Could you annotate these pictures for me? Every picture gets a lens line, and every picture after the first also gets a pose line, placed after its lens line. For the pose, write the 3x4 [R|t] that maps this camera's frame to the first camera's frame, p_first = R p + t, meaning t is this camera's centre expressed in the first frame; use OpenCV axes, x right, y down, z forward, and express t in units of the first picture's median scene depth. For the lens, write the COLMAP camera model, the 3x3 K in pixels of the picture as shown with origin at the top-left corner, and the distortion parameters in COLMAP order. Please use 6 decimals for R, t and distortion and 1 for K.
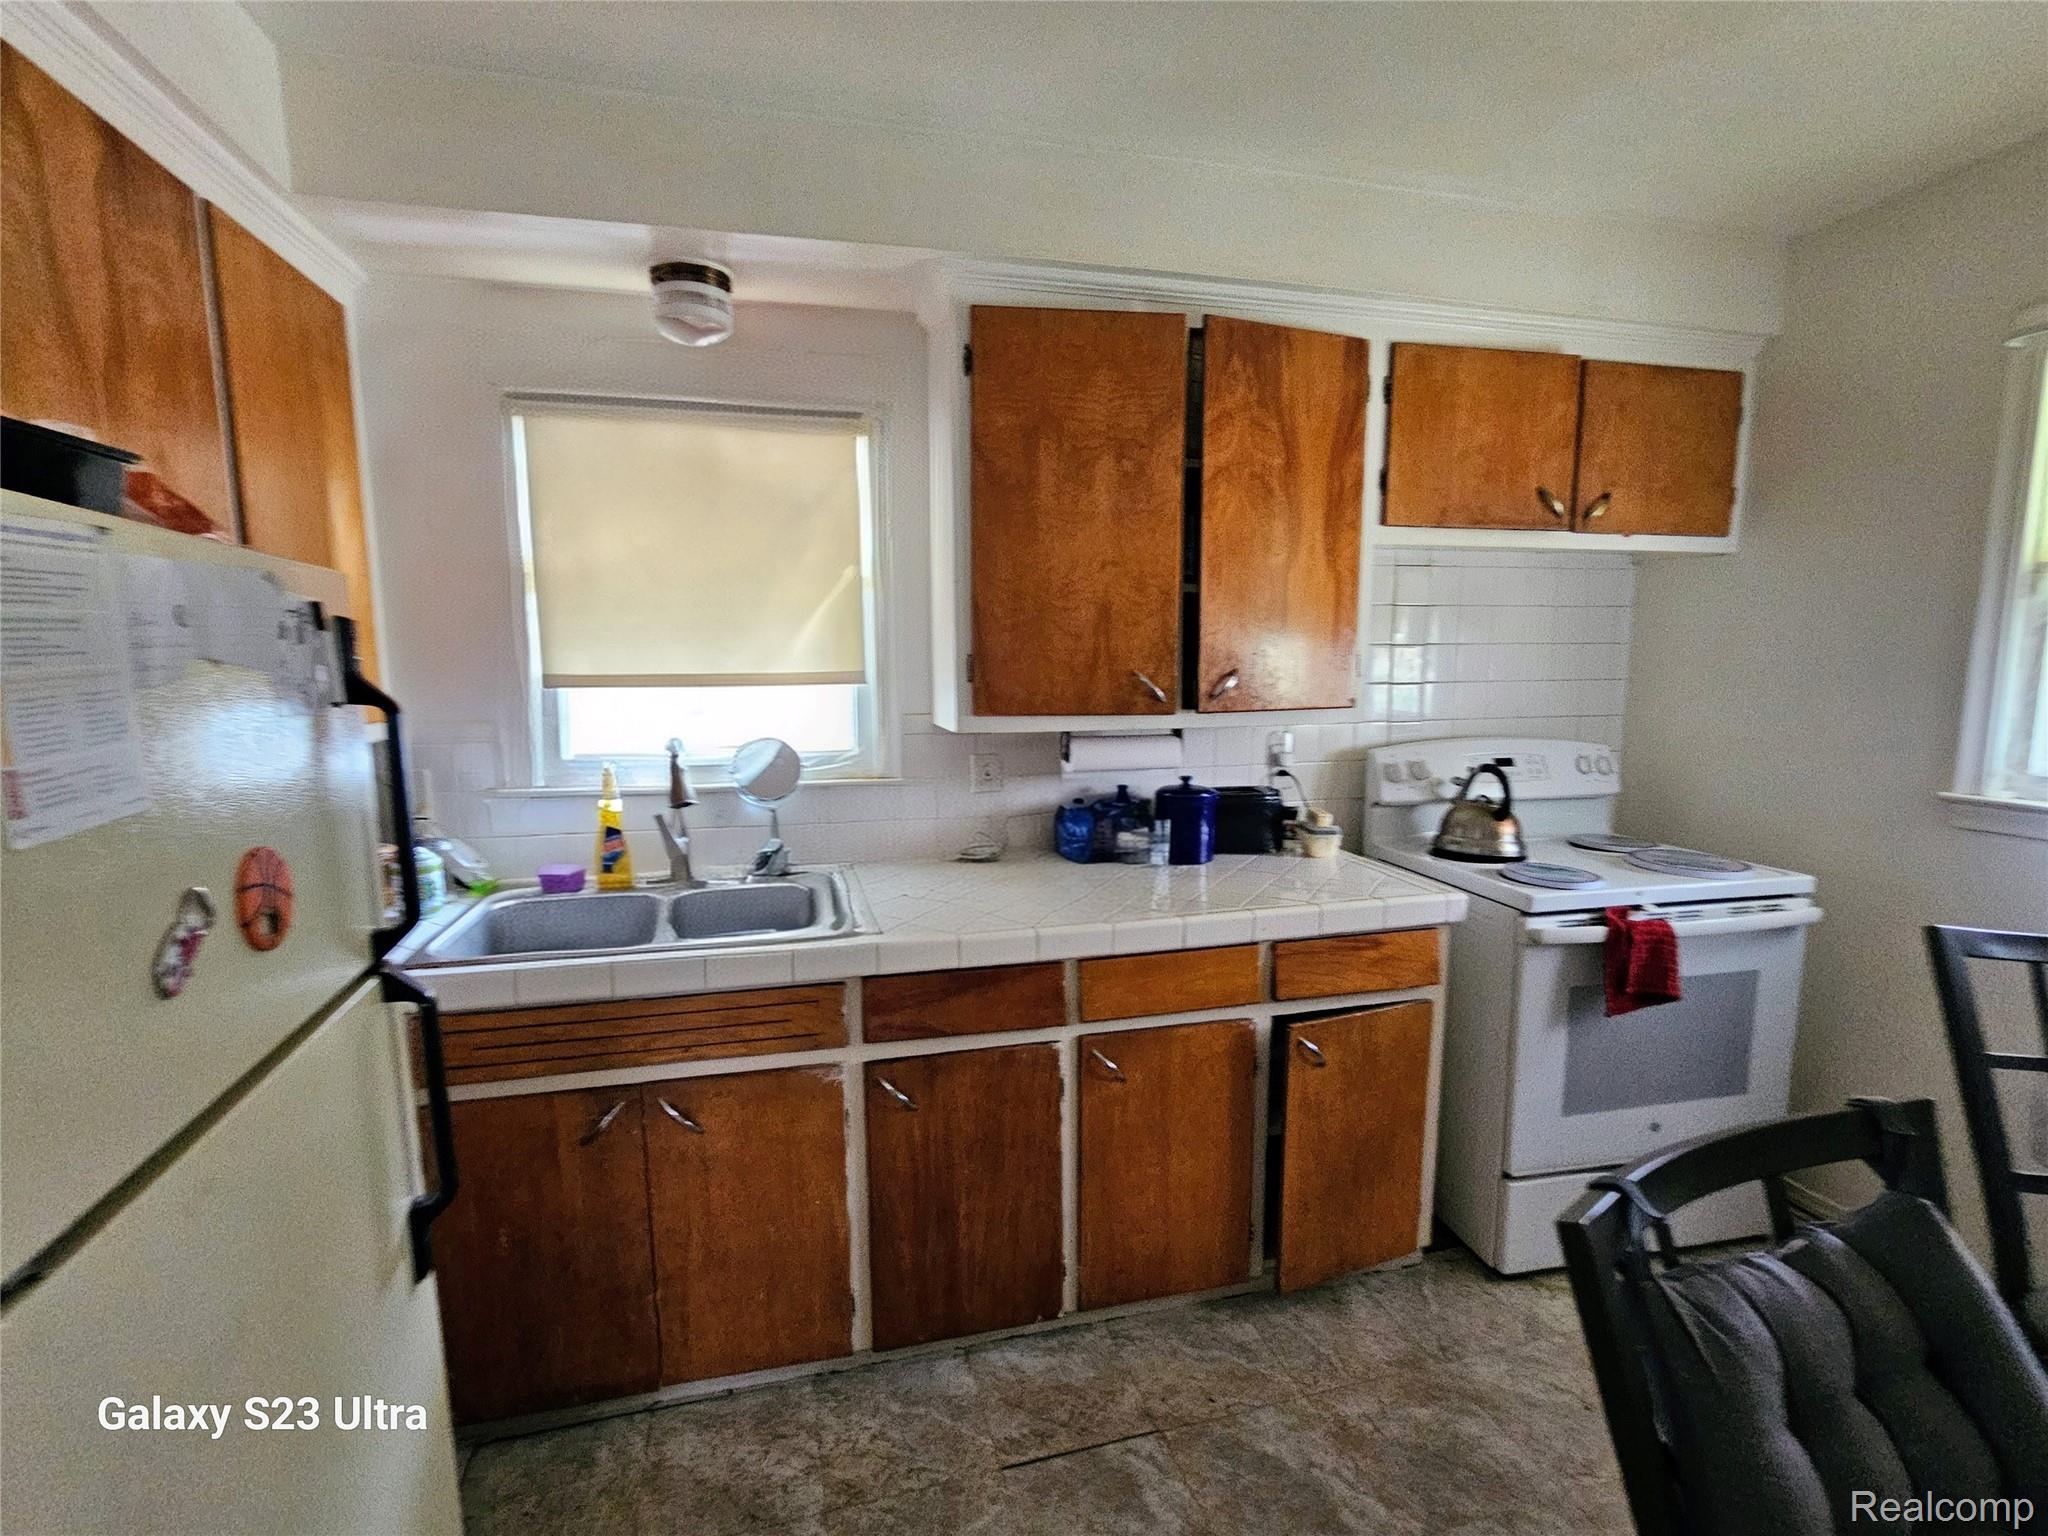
lens RADIAL K [[919.2, 0, 1021.7], [0, 919.2, 774.6], [0, 0, 1]] dist [-0.001468, 0.000099]
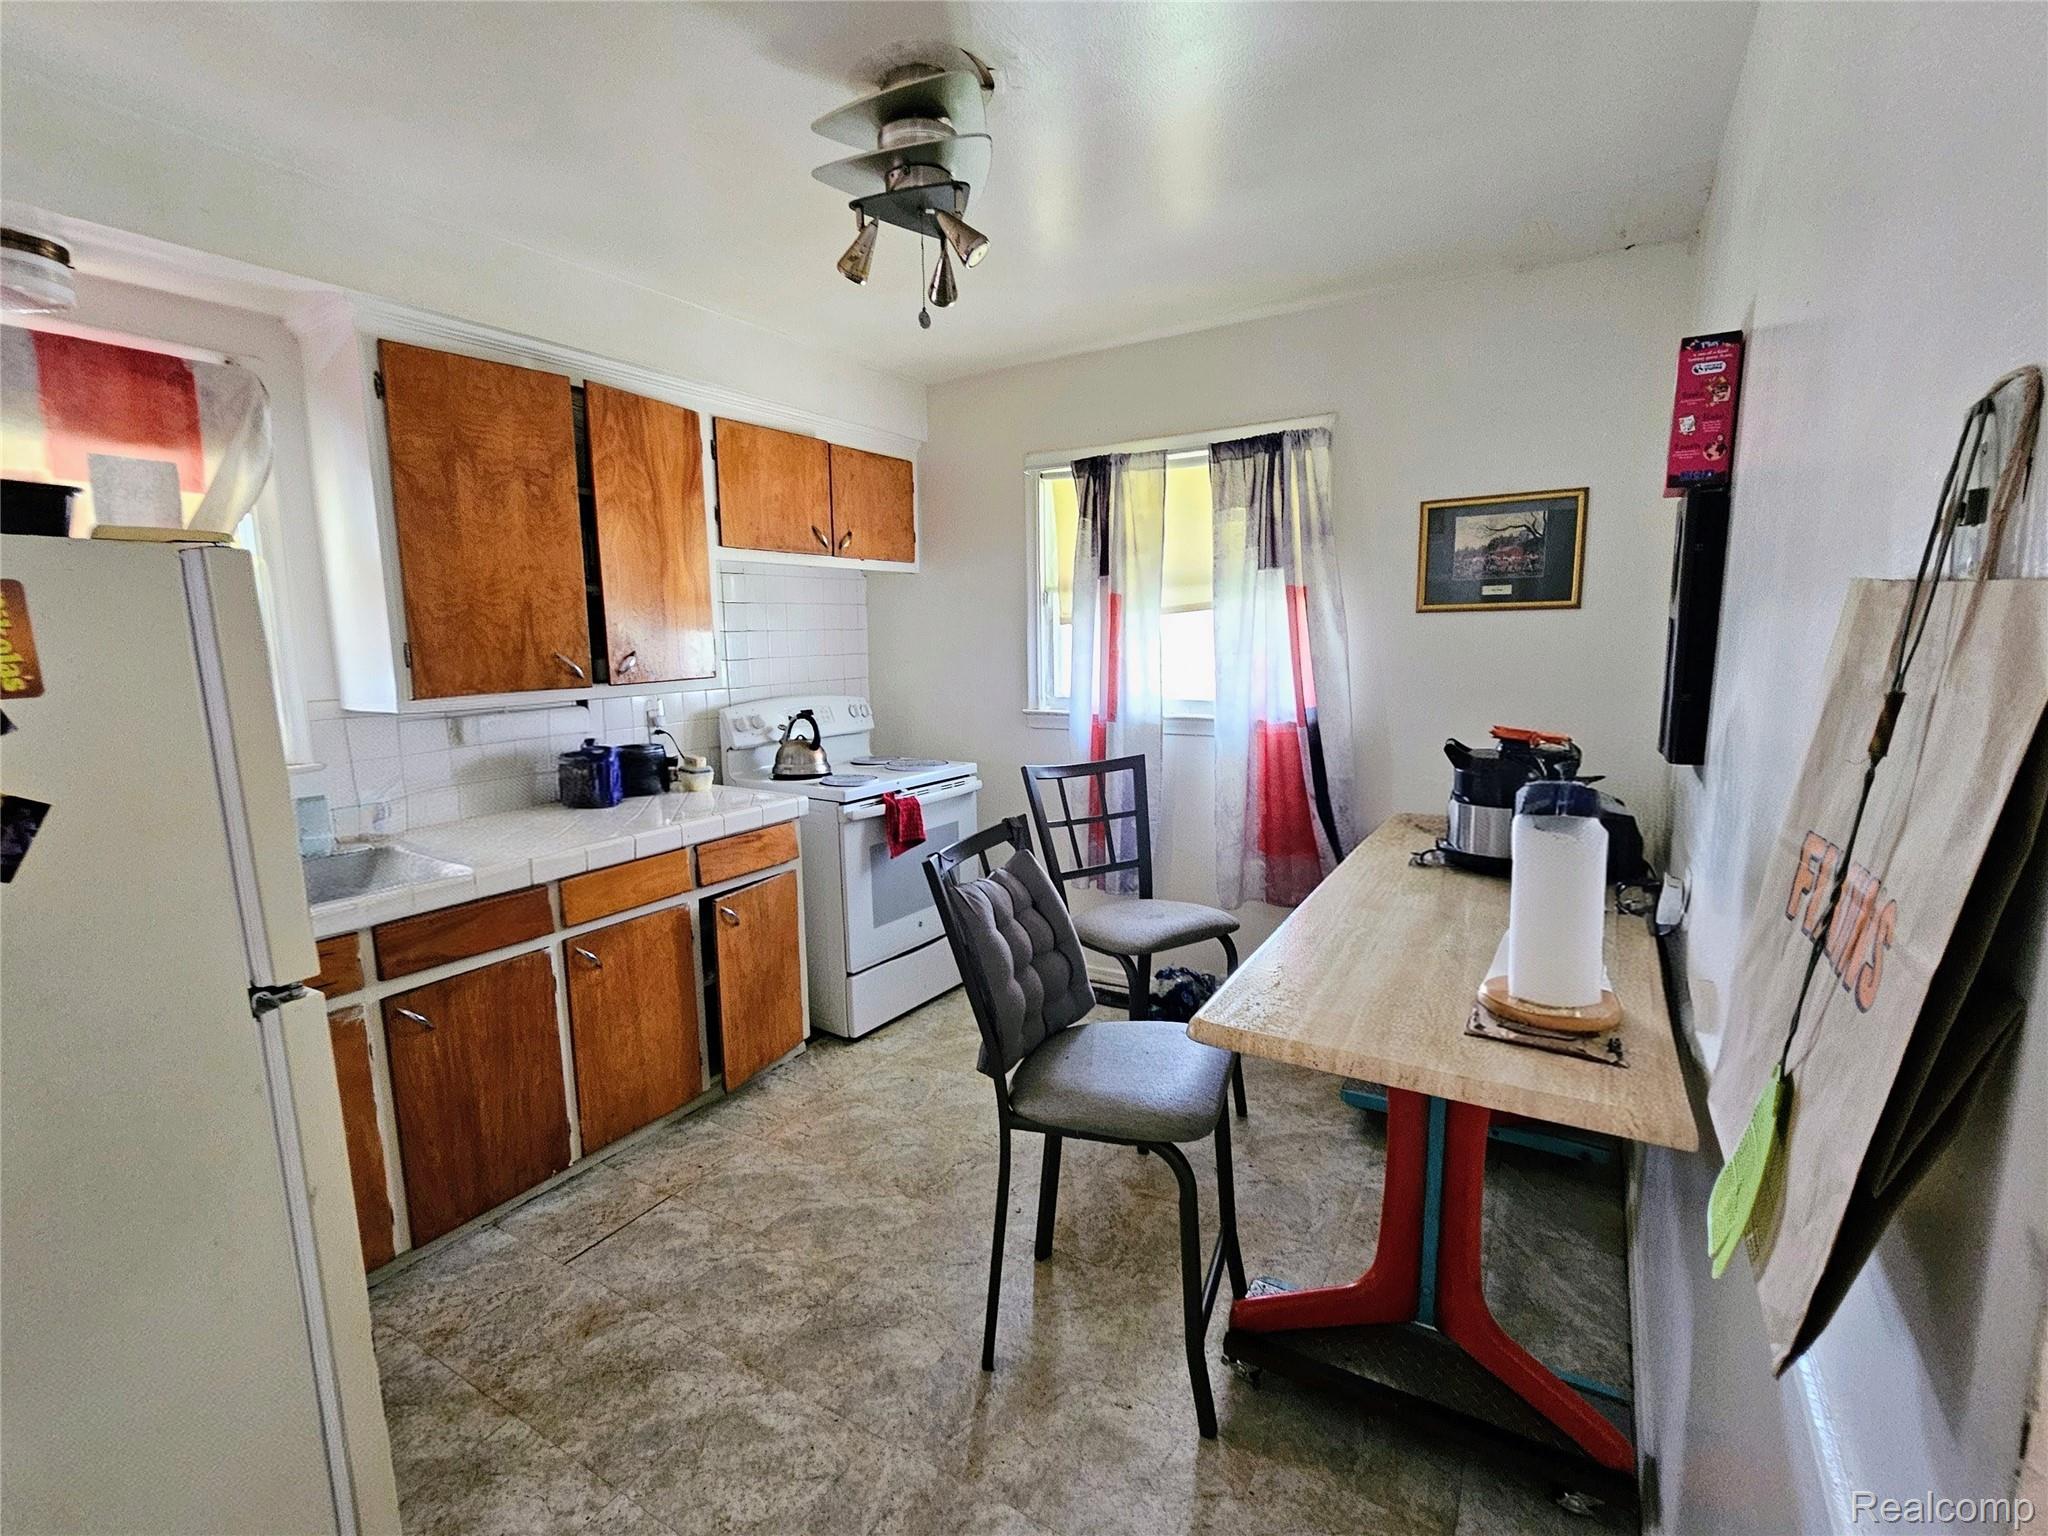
lens RADIAL K [[919.2, 0, 1021.7], [0, 919.2, 774.6], [0, 0, 1]] dist [-0.001468, 0.000099]
pose [[0.710237, -0.114505, 0.694588, -0.319216], [0.101521, 0.993029, 0.059895, 0.039792], [-0.696604, 0.027976, 0.716910, -0.340532]]
